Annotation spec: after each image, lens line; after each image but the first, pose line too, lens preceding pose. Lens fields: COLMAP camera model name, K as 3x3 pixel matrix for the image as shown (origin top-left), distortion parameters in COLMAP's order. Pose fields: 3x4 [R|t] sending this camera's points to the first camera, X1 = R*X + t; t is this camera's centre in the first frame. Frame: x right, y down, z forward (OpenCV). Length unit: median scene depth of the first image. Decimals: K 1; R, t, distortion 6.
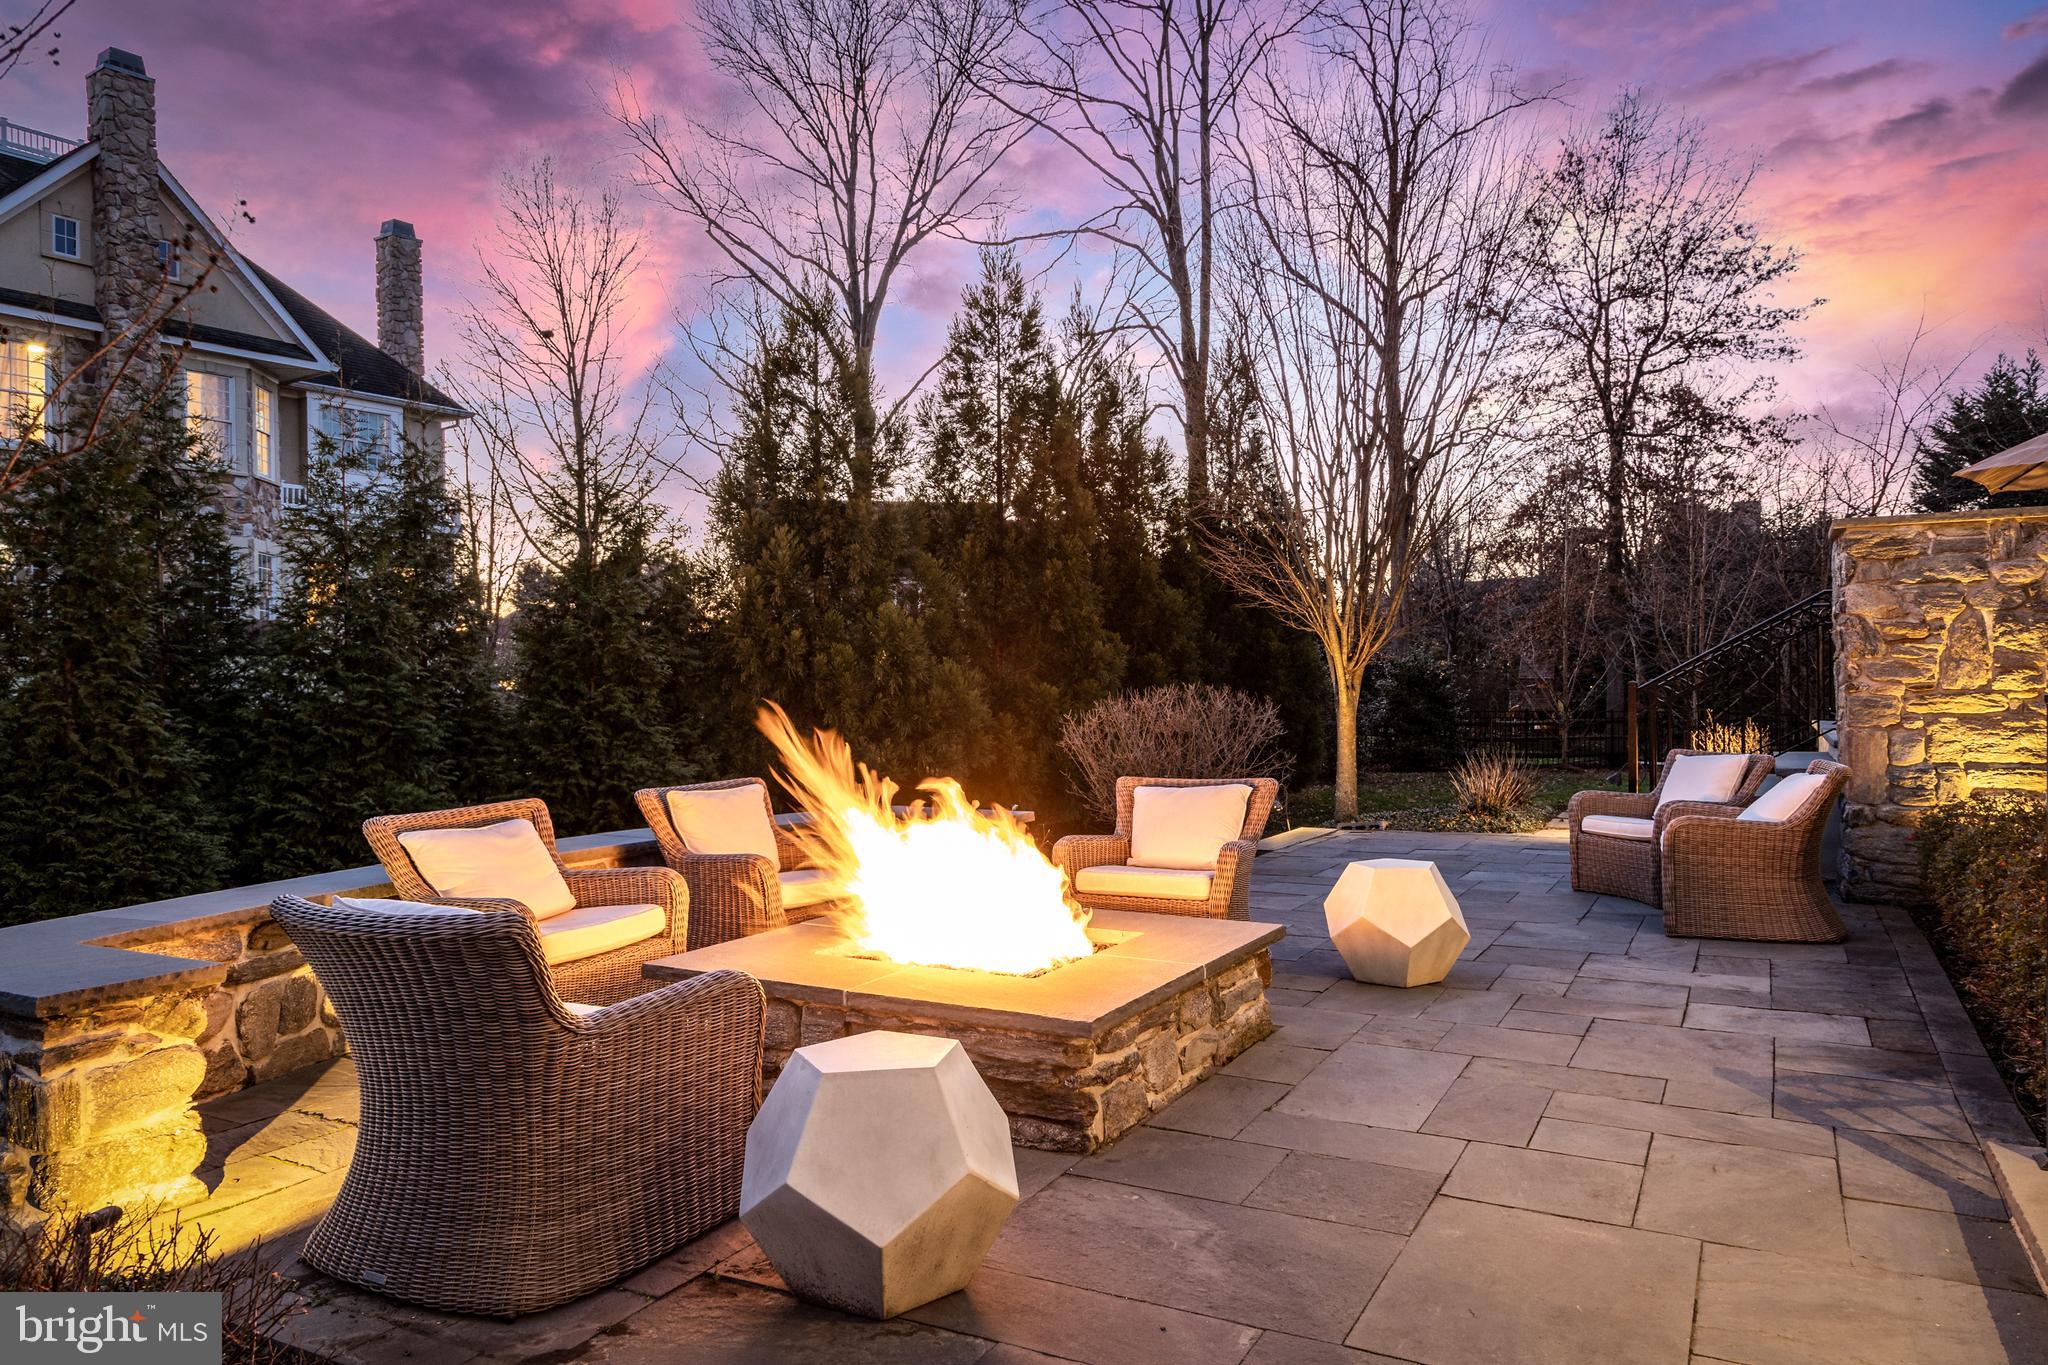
lens RADIAL K [[1384.5, 0, 1024.0], [0, 1384.5, 682.5], [0, 0, 1]] dist [-0.003317, -0.004798]
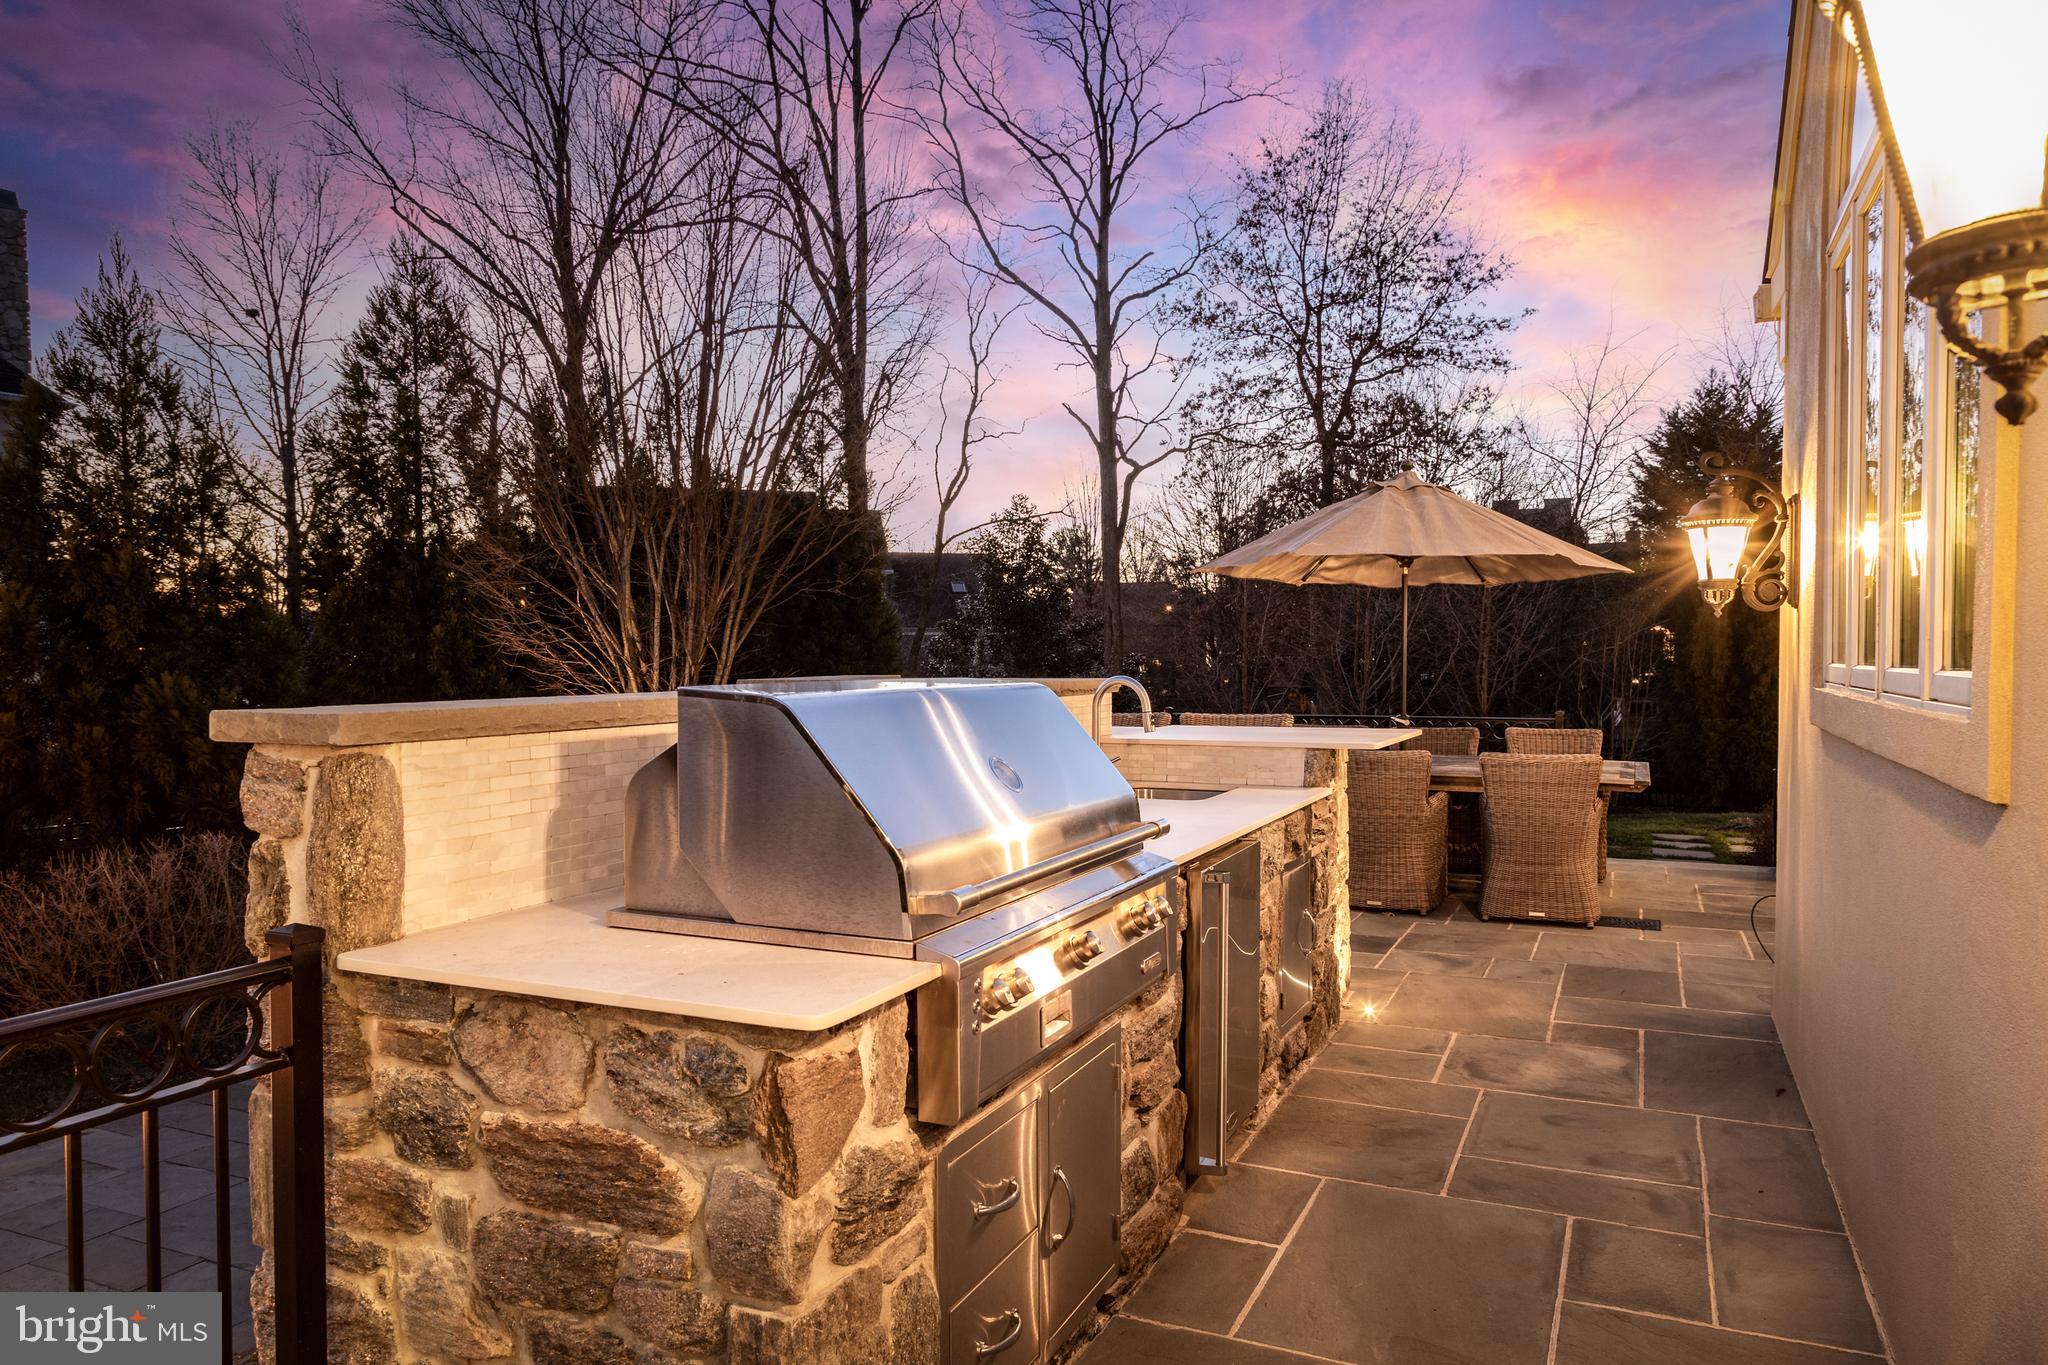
lens RADIAL K [[1384.5, 0, 1024.0], [0, 1384.5, 682.5], [0, 0, 1]] dist [-0.003317, -0.004798]
pose [[0.996784, 0.001365, 0.080122, 0.136368], [-0.002352, 0.999922, 0.012231, -0.023534], [-0.080099, -0.012380, 0.996710, 0.045787]]
